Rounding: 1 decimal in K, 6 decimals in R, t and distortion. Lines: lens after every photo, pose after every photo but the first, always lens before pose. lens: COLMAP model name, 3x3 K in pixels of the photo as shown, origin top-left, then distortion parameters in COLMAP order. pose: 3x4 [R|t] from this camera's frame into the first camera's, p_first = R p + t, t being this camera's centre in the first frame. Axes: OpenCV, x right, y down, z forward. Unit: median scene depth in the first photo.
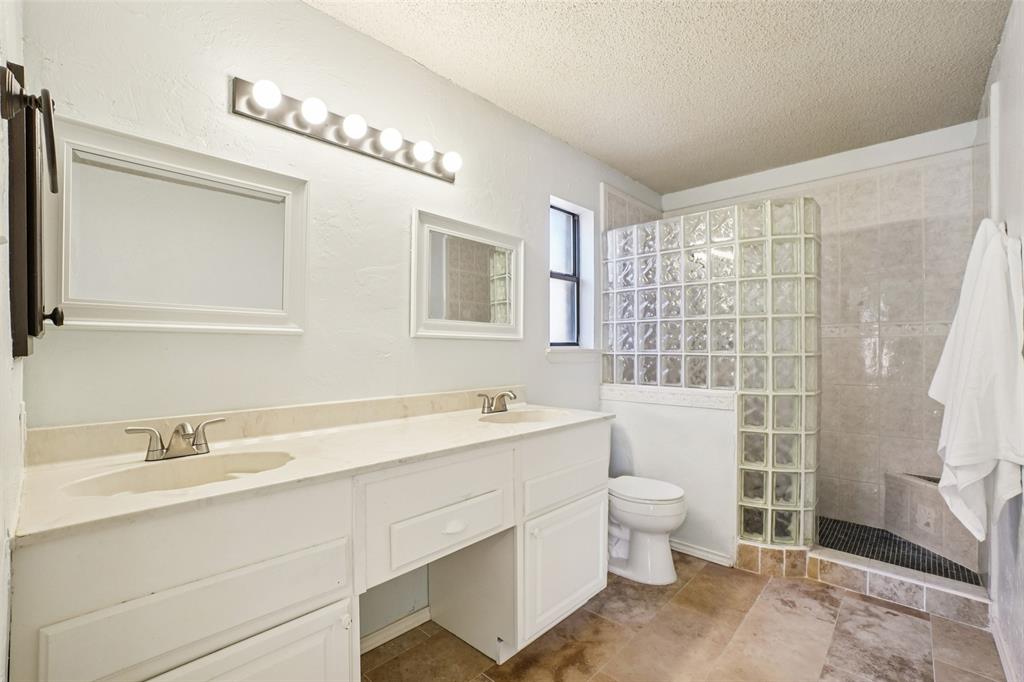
lens RADIAL K [[447.1, 0, 516.2], [0, 447.1, 346.9], [0, 0, 1]] dist [-0.000158, 0.001063]
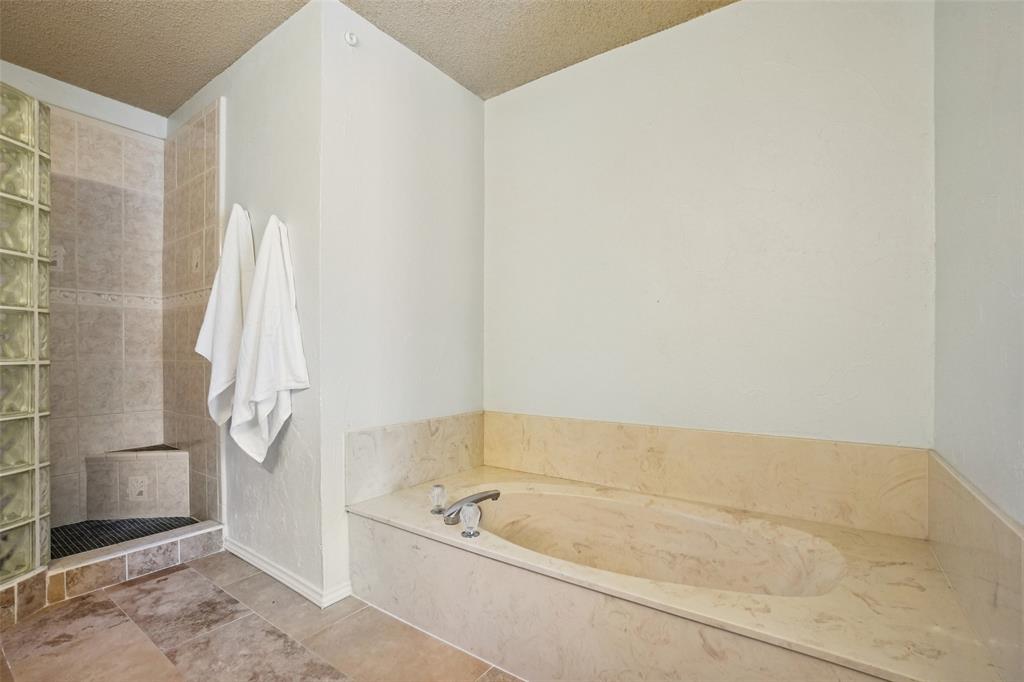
lens RADIAL K [[447.1, 0, 513.3], [0, 447.1, 341.4], [0, 0, 1]] dist [-0.000158, 0.001063]
pose [[-0.078094, 0.019544, 0.996754, -0.179662], [0.002486, 0.999809, -0.019409, 0.095613], [-0.996943, 0.000962, -0.078127, 0.299952]]
